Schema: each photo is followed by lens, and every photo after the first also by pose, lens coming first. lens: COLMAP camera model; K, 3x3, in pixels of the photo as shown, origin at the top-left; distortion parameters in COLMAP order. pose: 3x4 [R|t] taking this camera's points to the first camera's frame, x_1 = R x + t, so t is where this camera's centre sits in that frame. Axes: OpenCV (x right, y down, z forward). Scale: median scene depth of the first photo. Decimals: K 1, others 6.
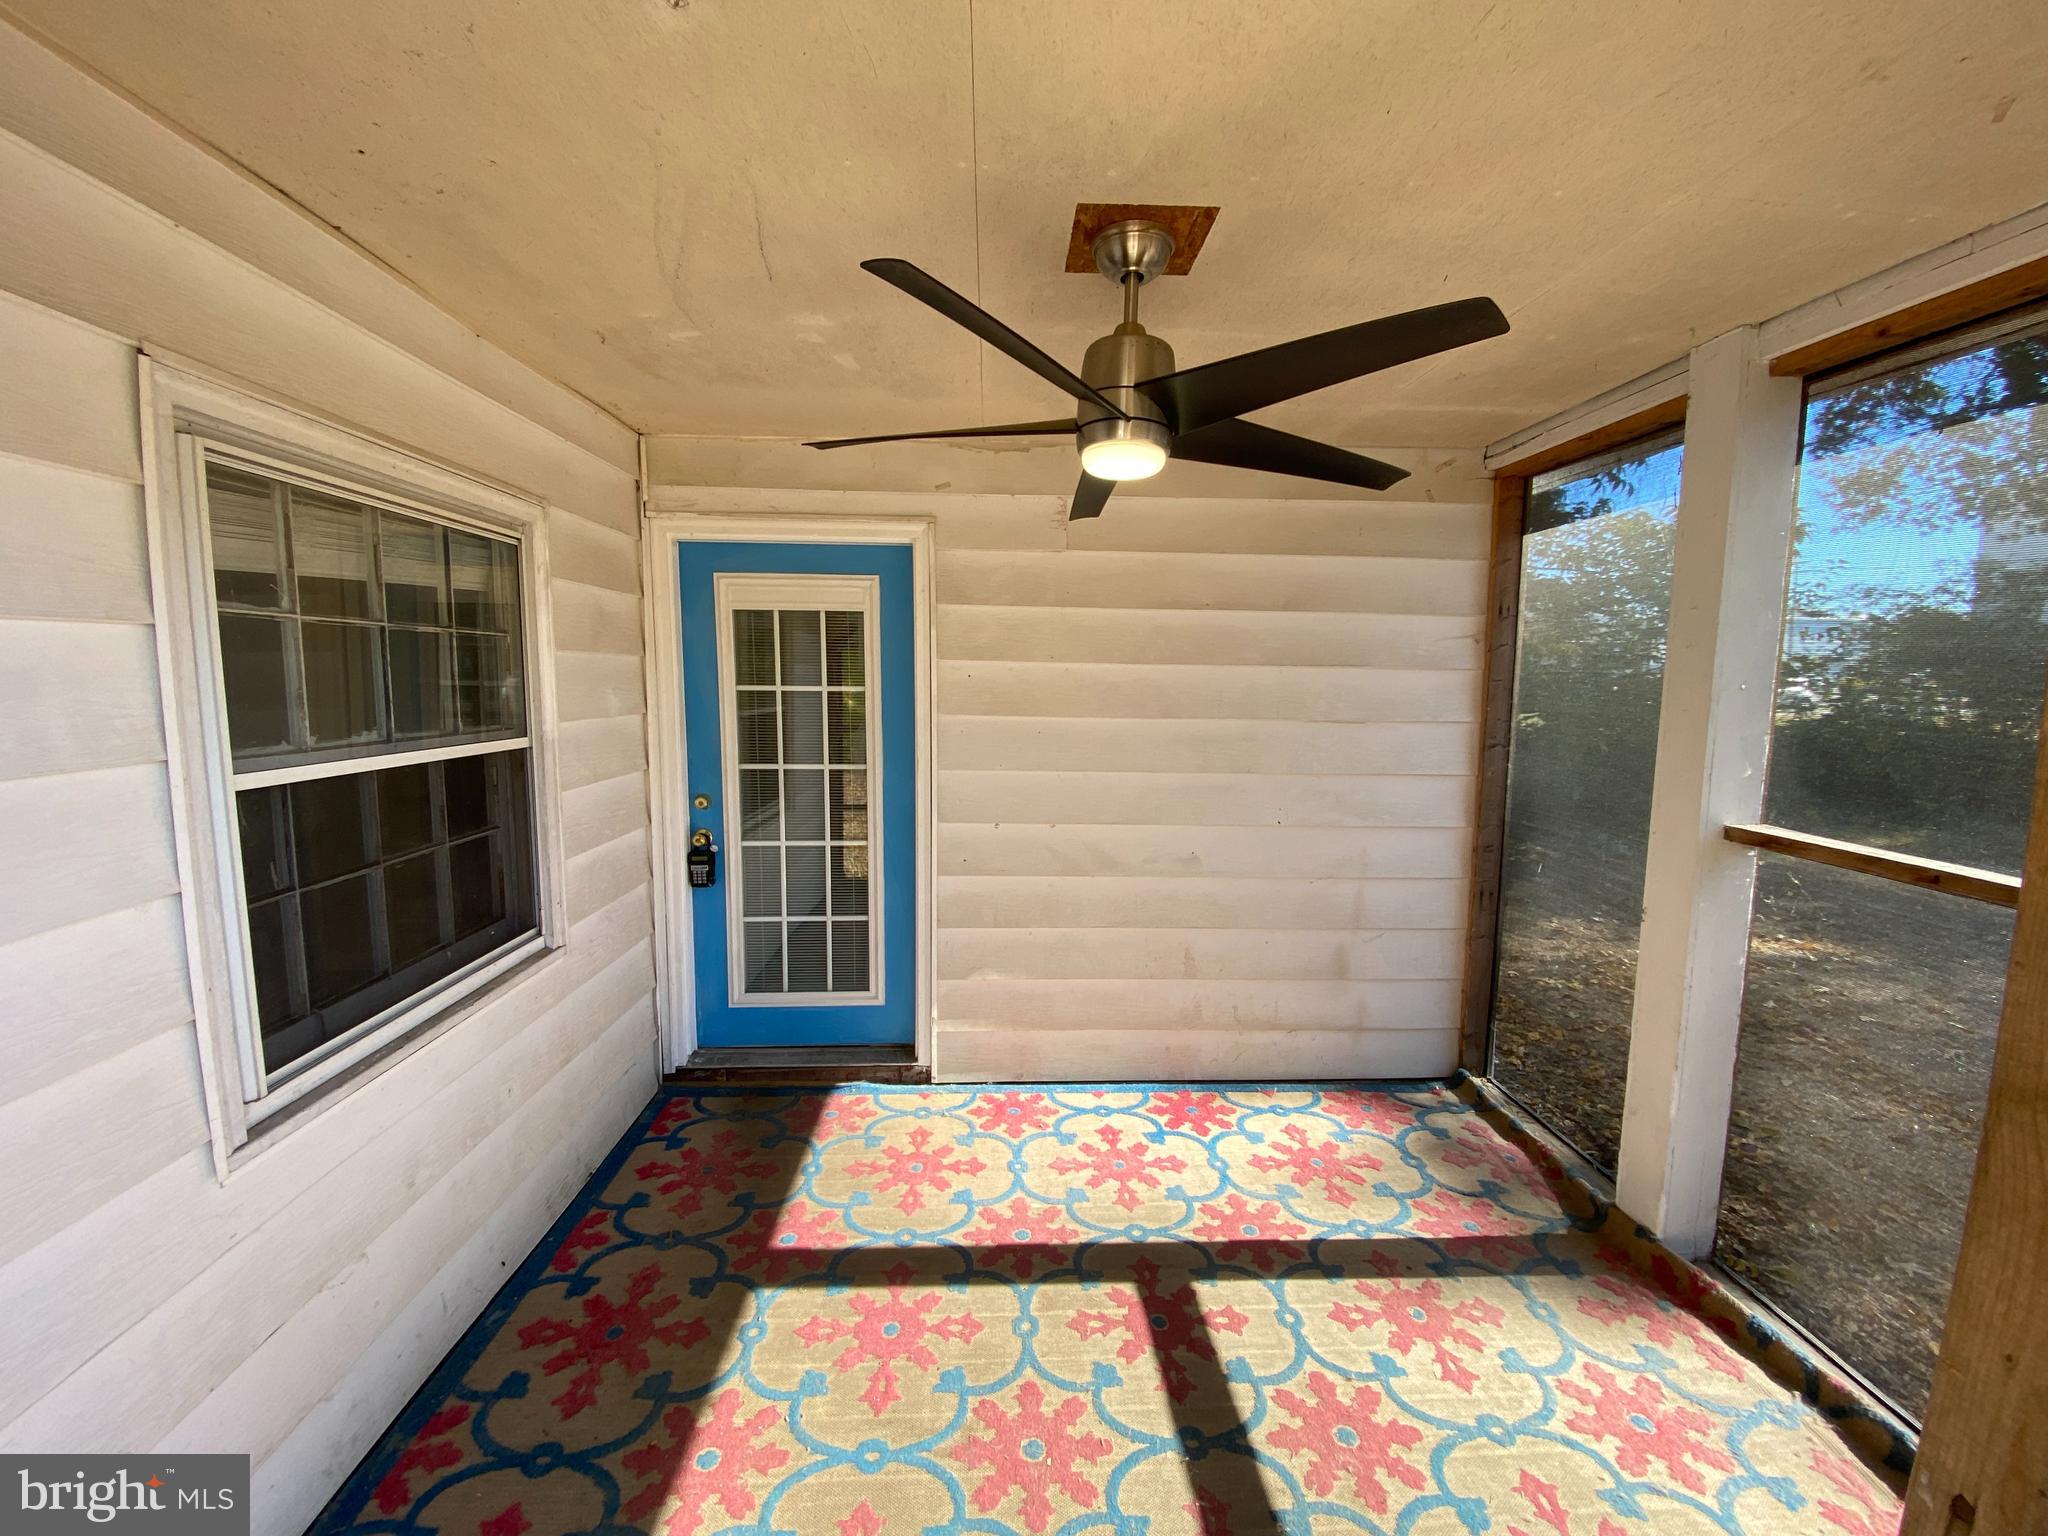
lens RADIAL K [[838.7, 0, 1021.9], [0, 838.7, 766.2], [0, 0, 1]] dist [0.022919, -0.019758]
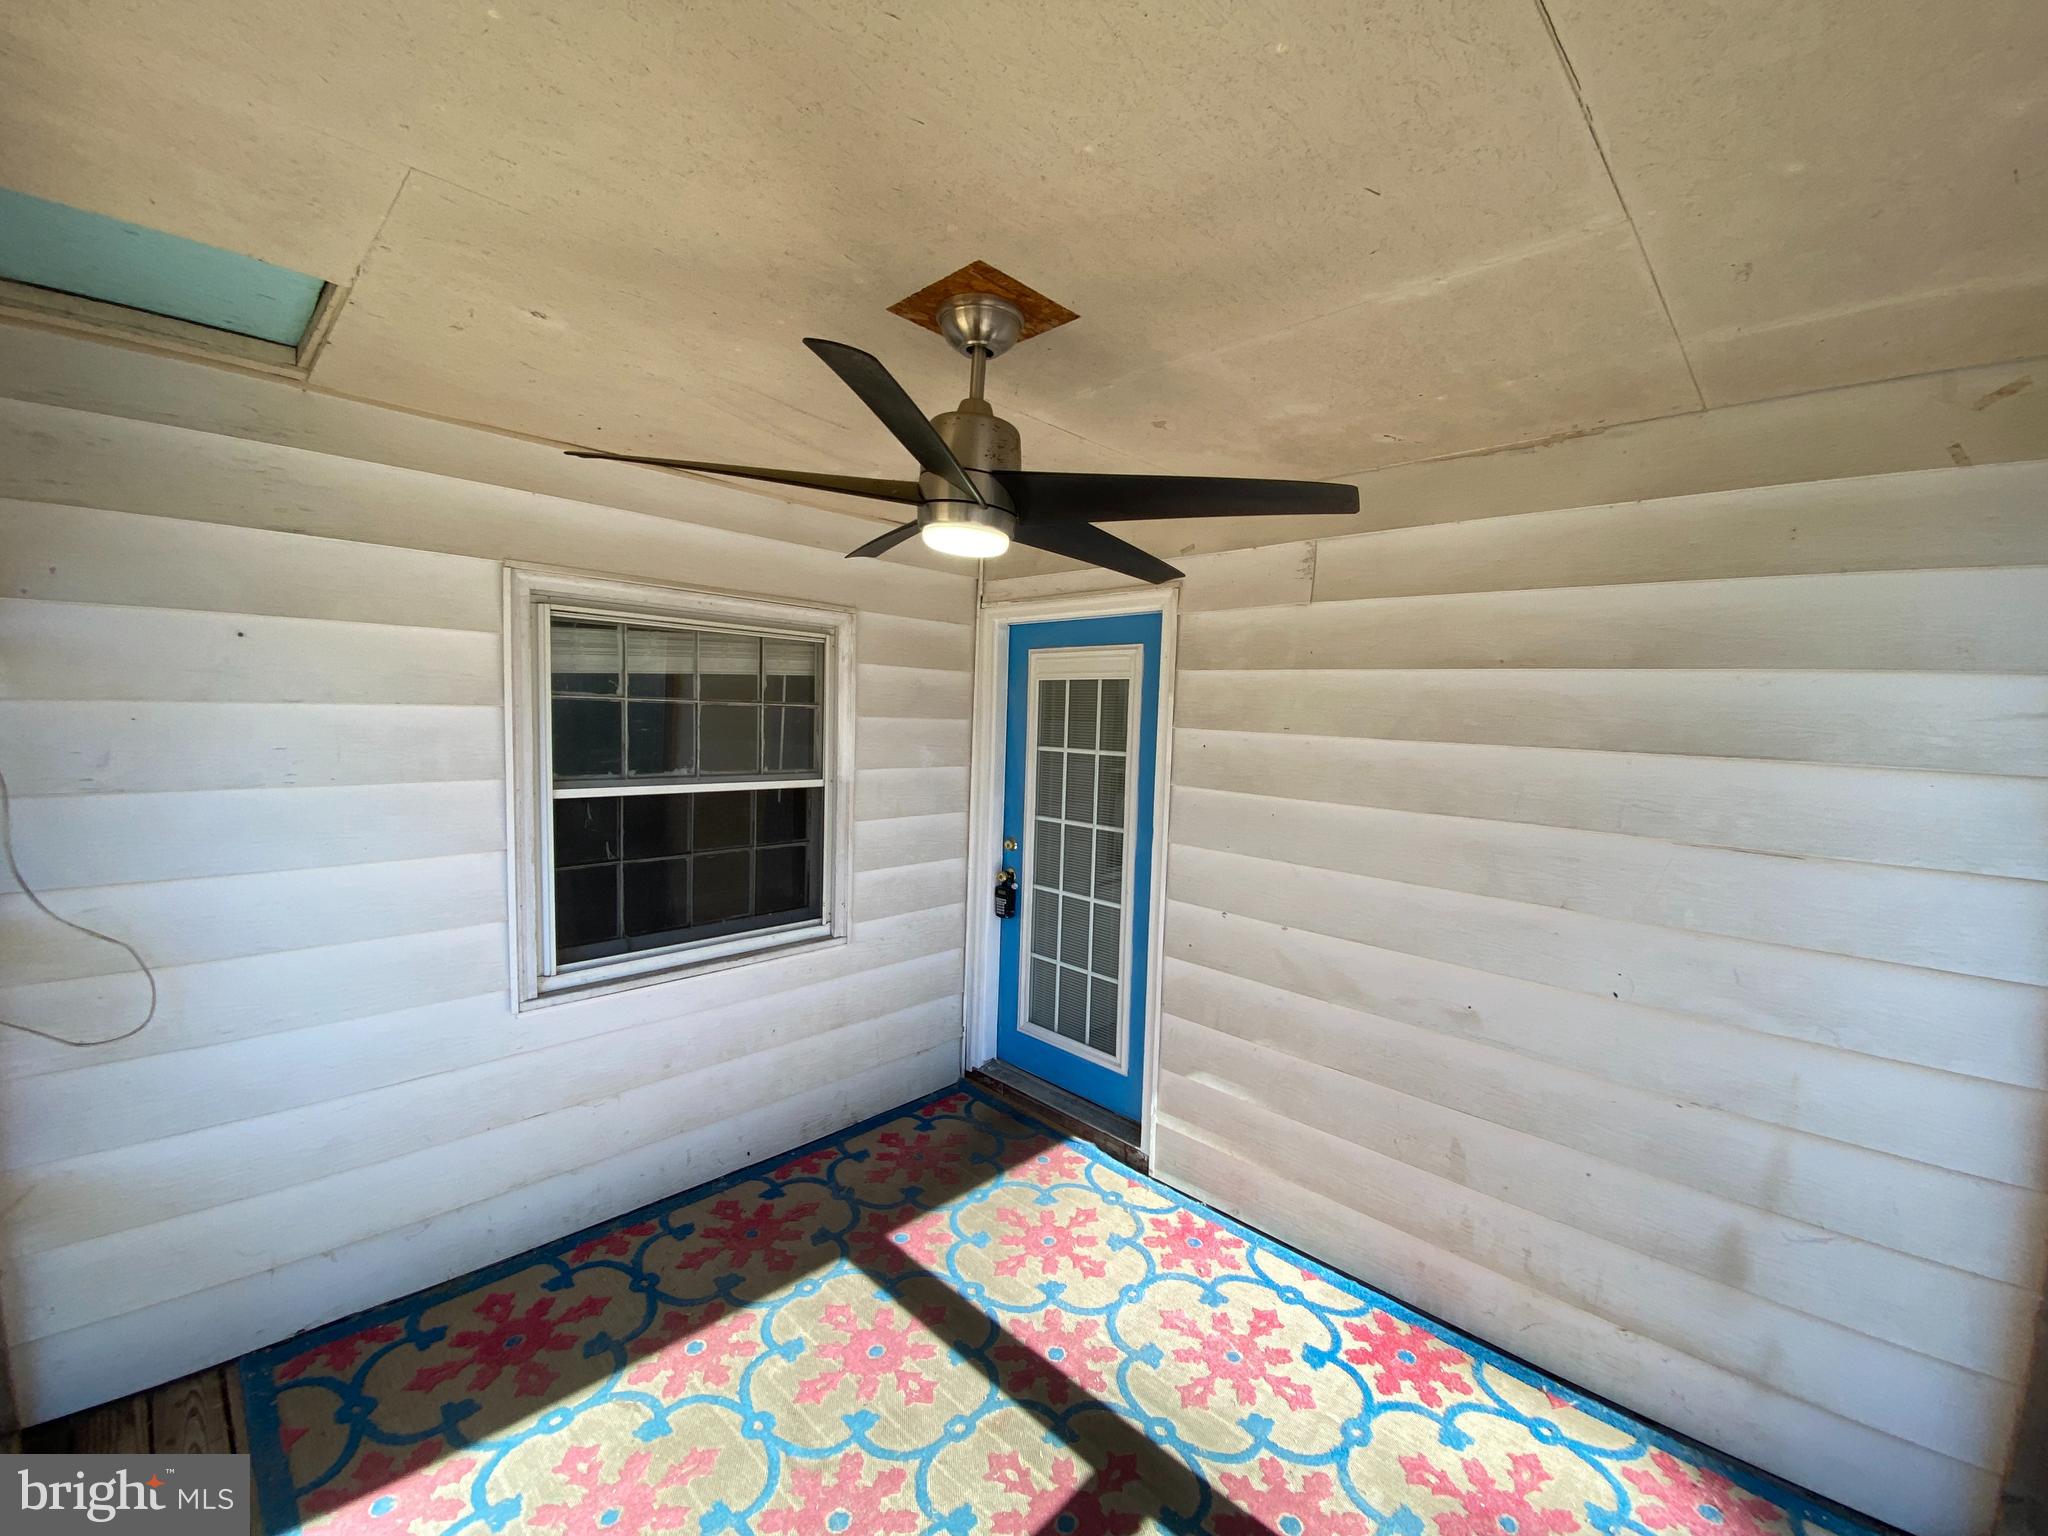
lens RADIAL K [[838.7, 0, 1024.4], [0, 838.7, 764.3], [0, 0, 1]] dist [0.022919, -0.019758]
pose [[0.686968, 0.058781, -0.724306, 0.608981], [-0.103950, 0.994422, -0.017889, -0.065723], [0.719214, 0.087580, 0.689246, 0.282062]]
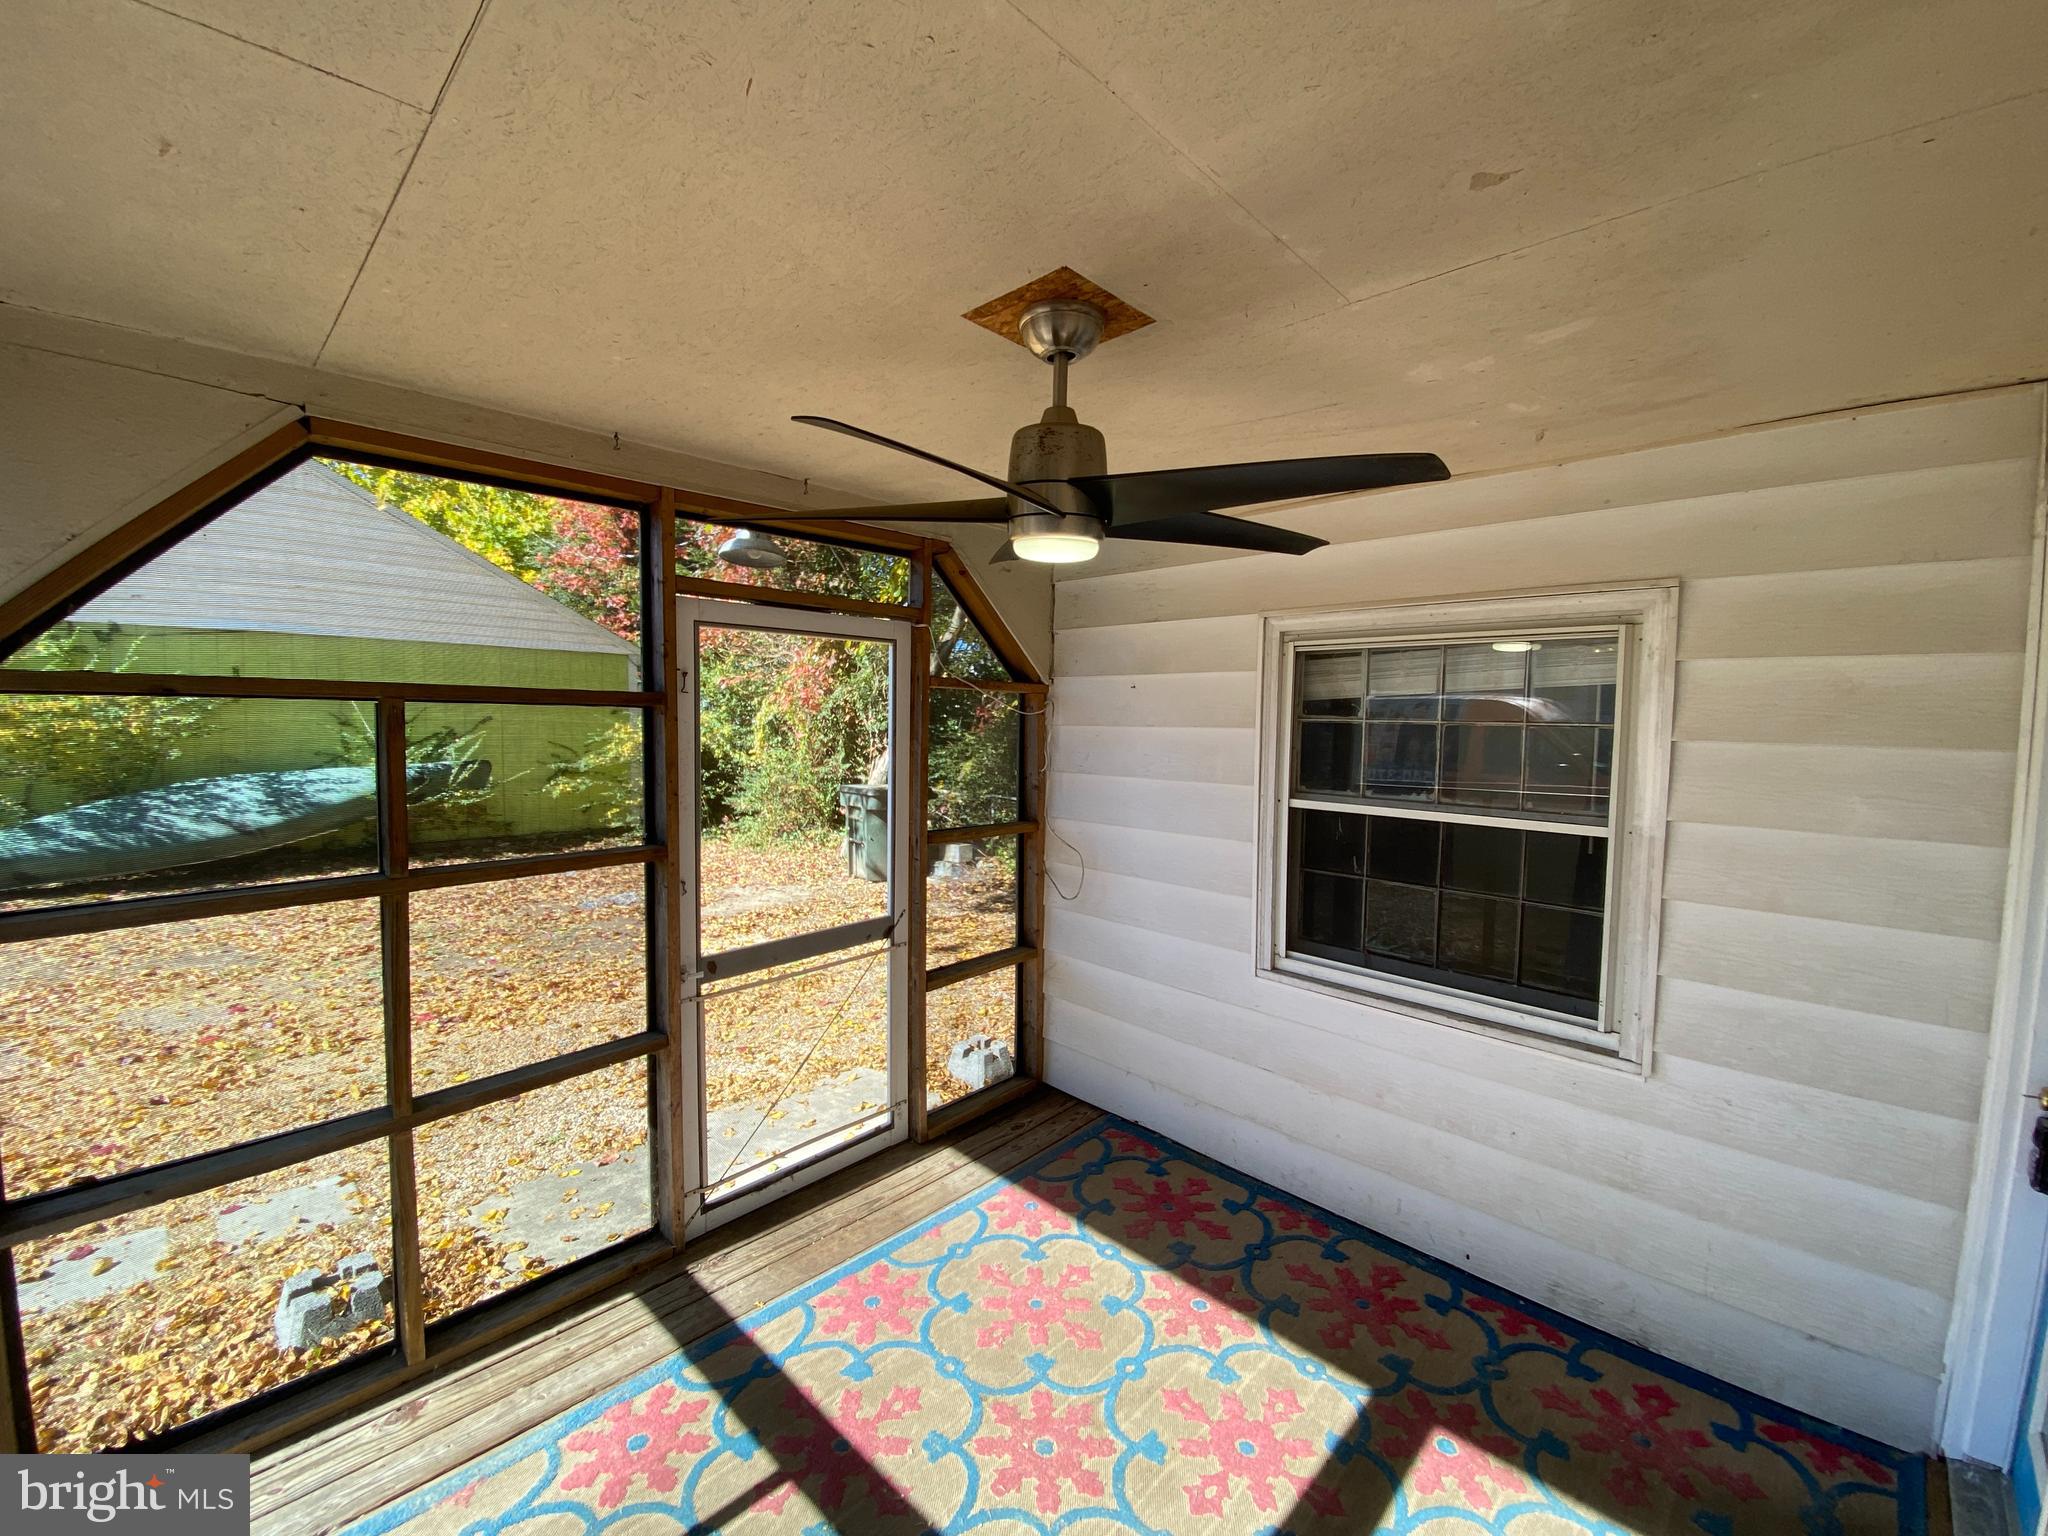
lens RADIAL K [[838.7, 0, 1025.1], [0, 838.7, 764.7], [0, 0, 1]] dist [0.022919, -0.019758]
pose [[-0.725926, 0.017752, -0.687544, 0.570024], [-0.097852, 0.986832, 0.128794, -0.161227], [0.680776, 0.160773, -0.714630, 1.188318]]
